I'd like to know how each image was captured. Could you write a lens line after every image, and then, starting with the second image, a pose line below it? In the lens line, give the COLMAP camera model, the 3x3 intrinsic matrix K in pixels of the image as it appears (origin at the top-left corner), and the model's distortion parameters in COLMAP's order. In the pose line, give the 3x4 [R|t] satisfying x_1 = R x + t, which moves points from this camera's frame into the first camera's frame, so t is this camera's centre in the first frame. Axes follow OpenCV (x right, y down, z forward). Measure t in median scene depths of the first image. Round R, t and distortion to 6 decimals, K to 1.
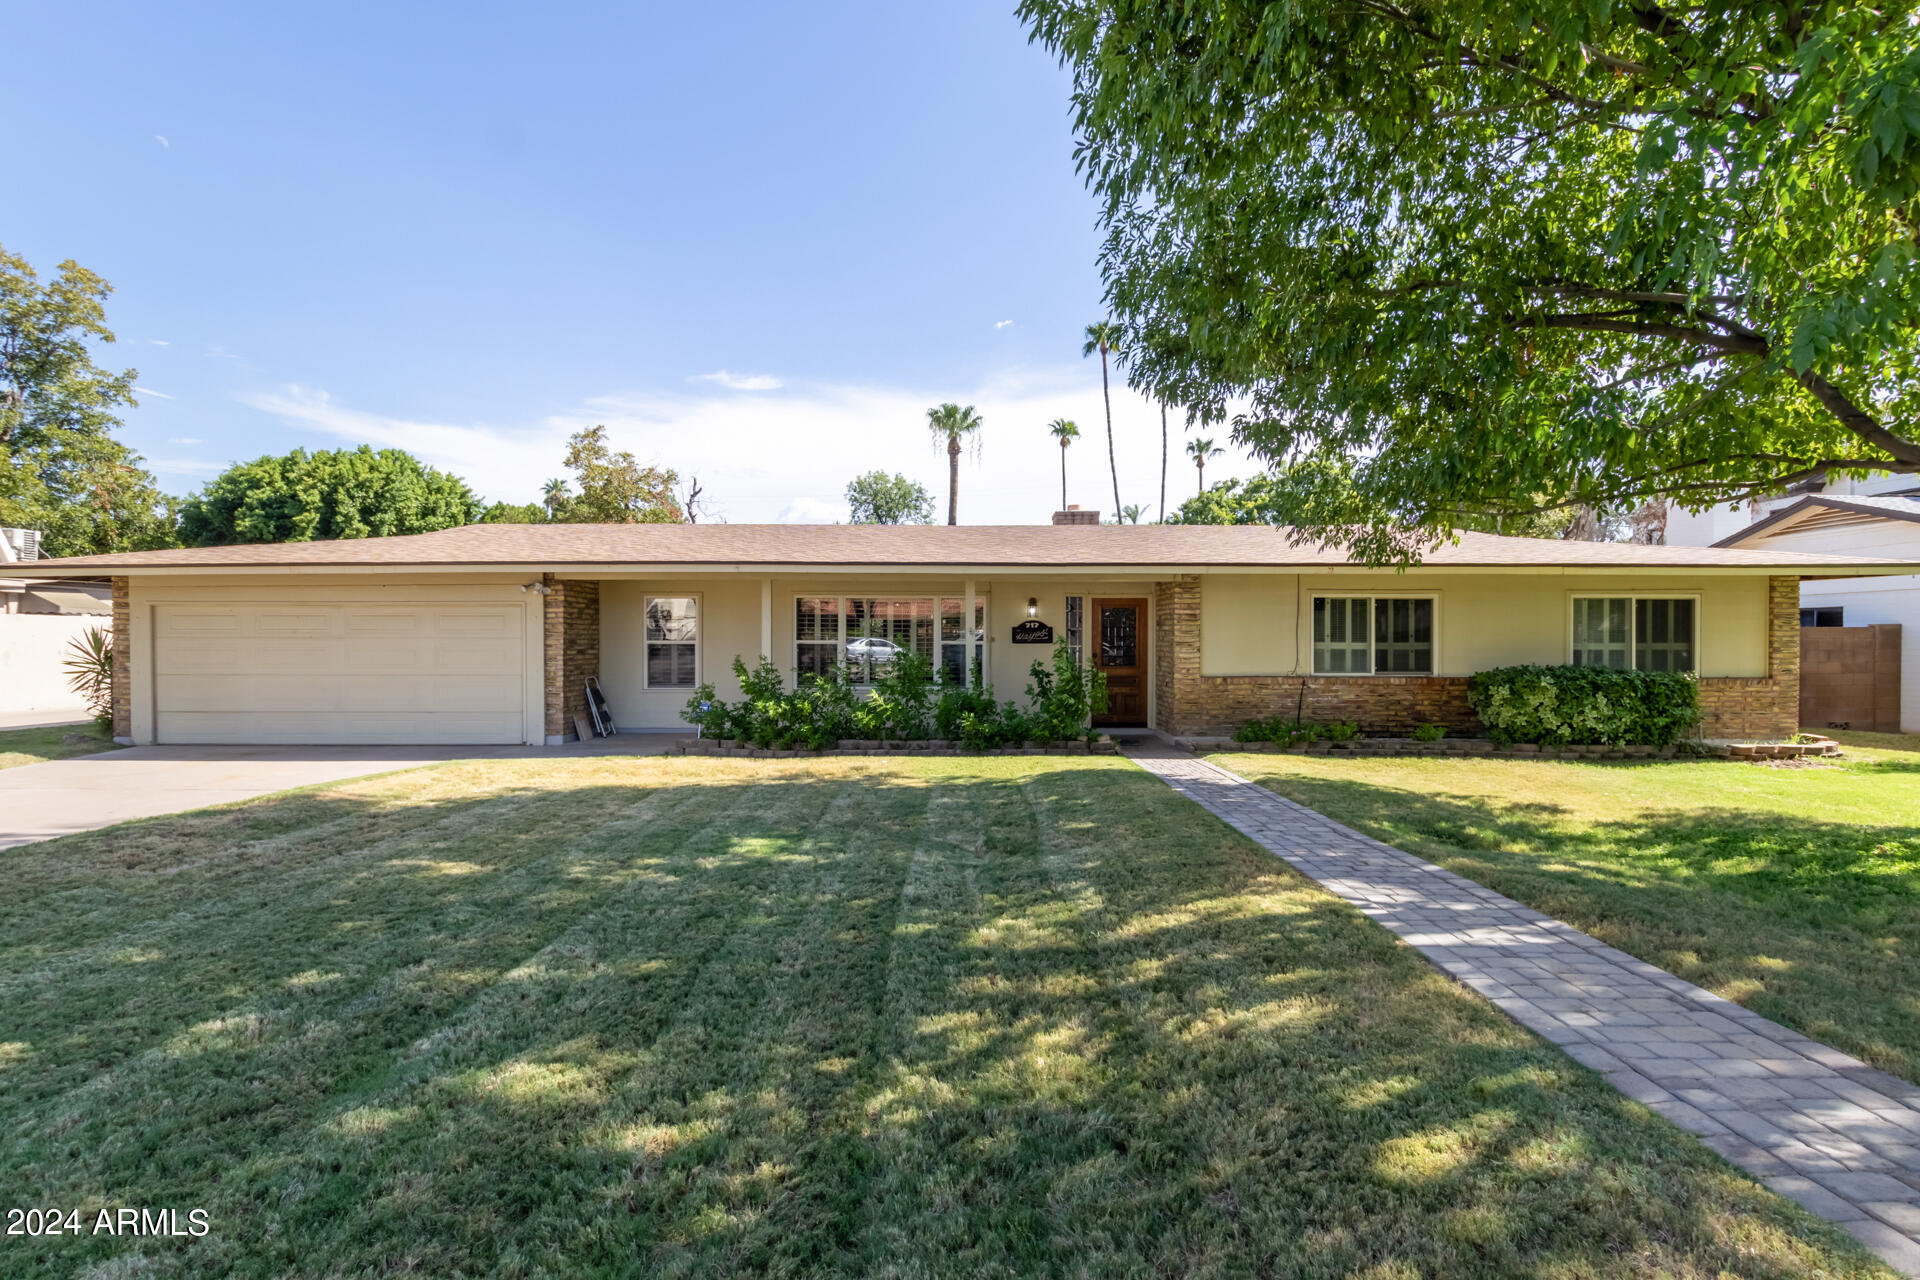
lens RADIAL K [[927.2, 0, 940.0], [0, 927.2, 639.1], [0, 0, 1]] dist [0.008290, 0.000456]
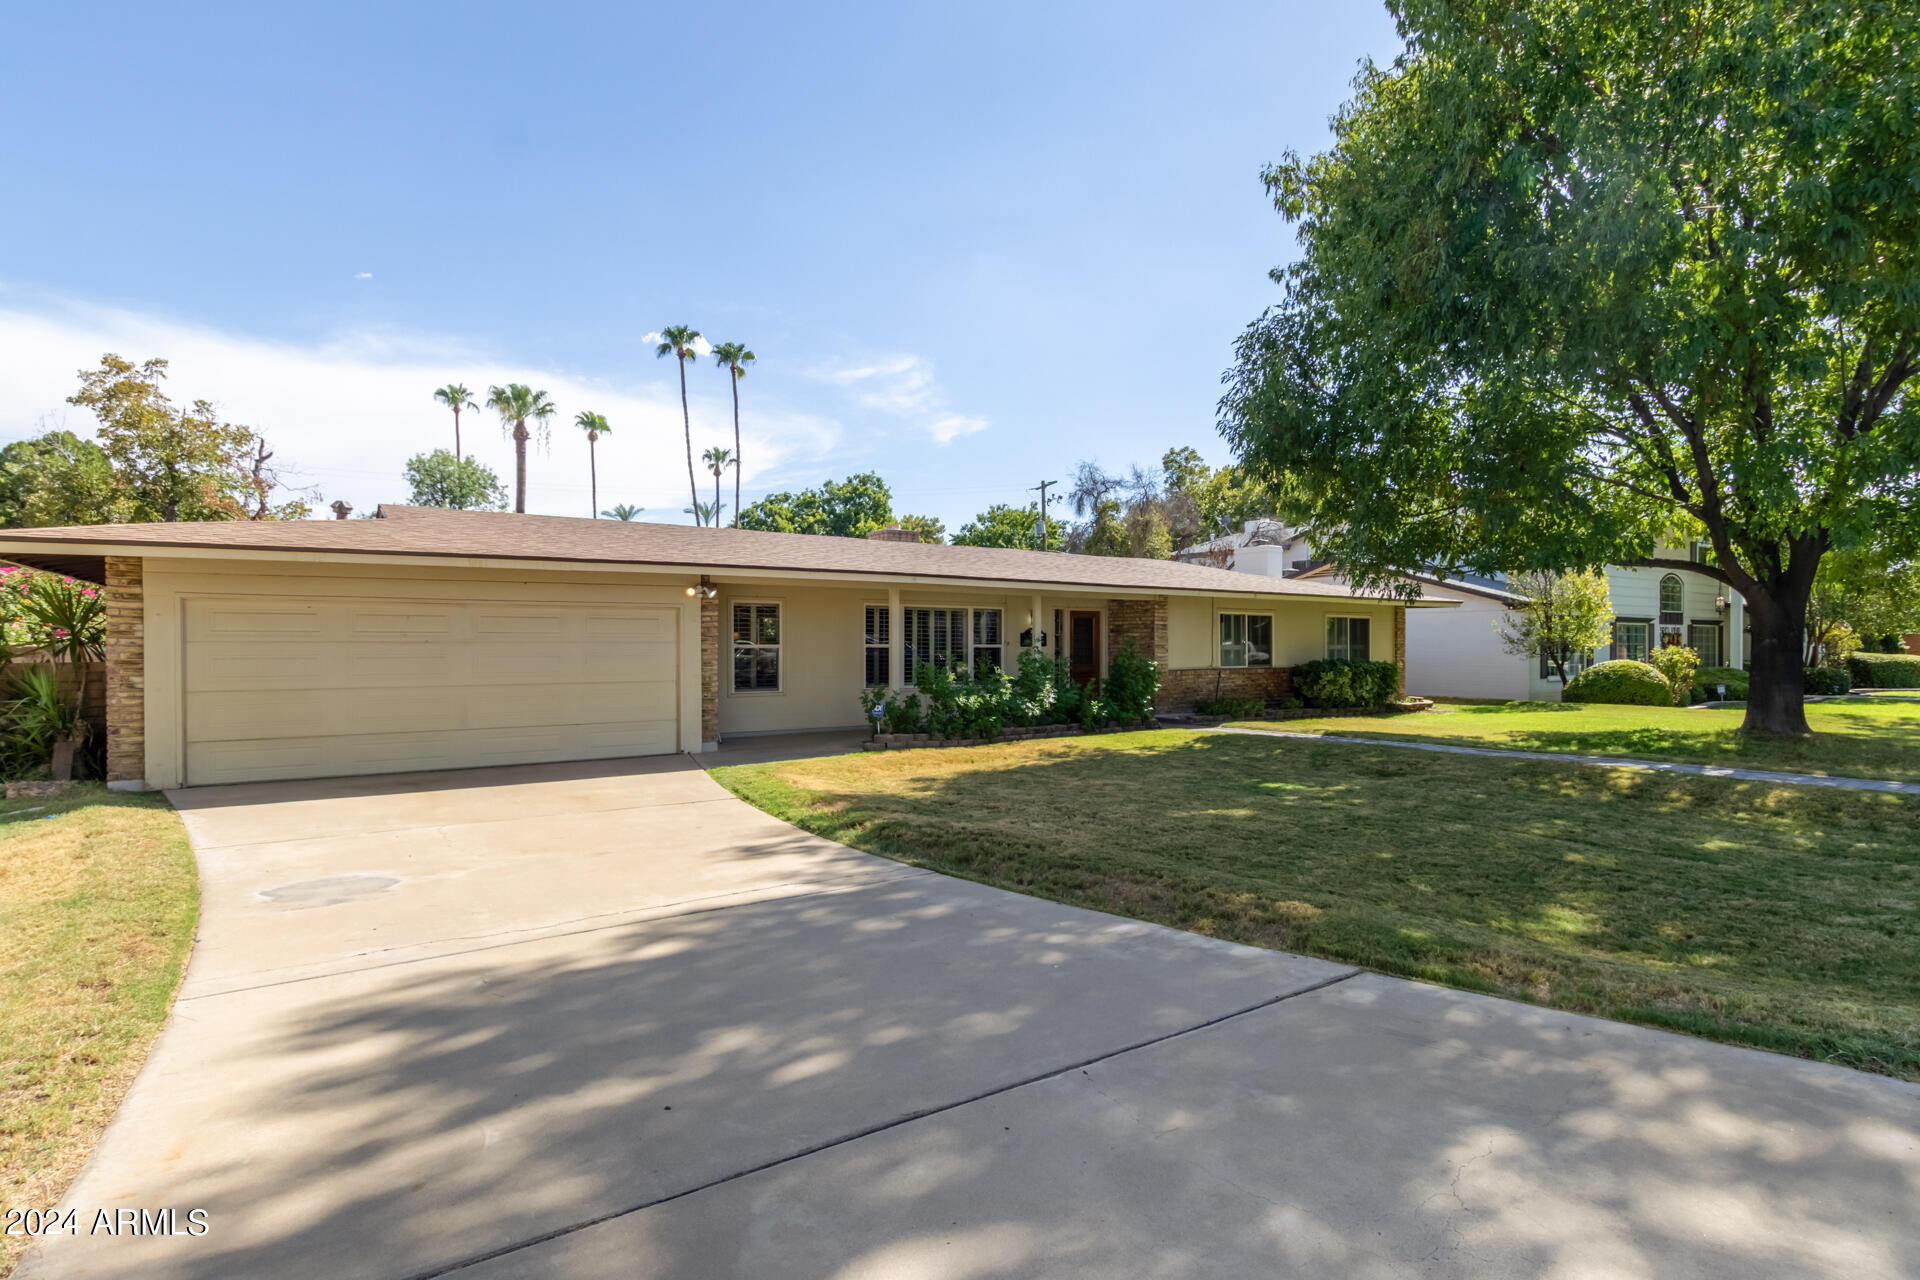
lens RADIAL K [[890.7, 0, 995.4], [0, 890.7, 646.2], [0, 0, 1]] dist [-0.000294, -0.000129]
pose [[0.830173, -0.003004, 0.557497, -0.592466], [0.000034, 0.999986, 0.005339, -0.001694], [-0.557505, -0.004413, 0.830162, 0.046354]]
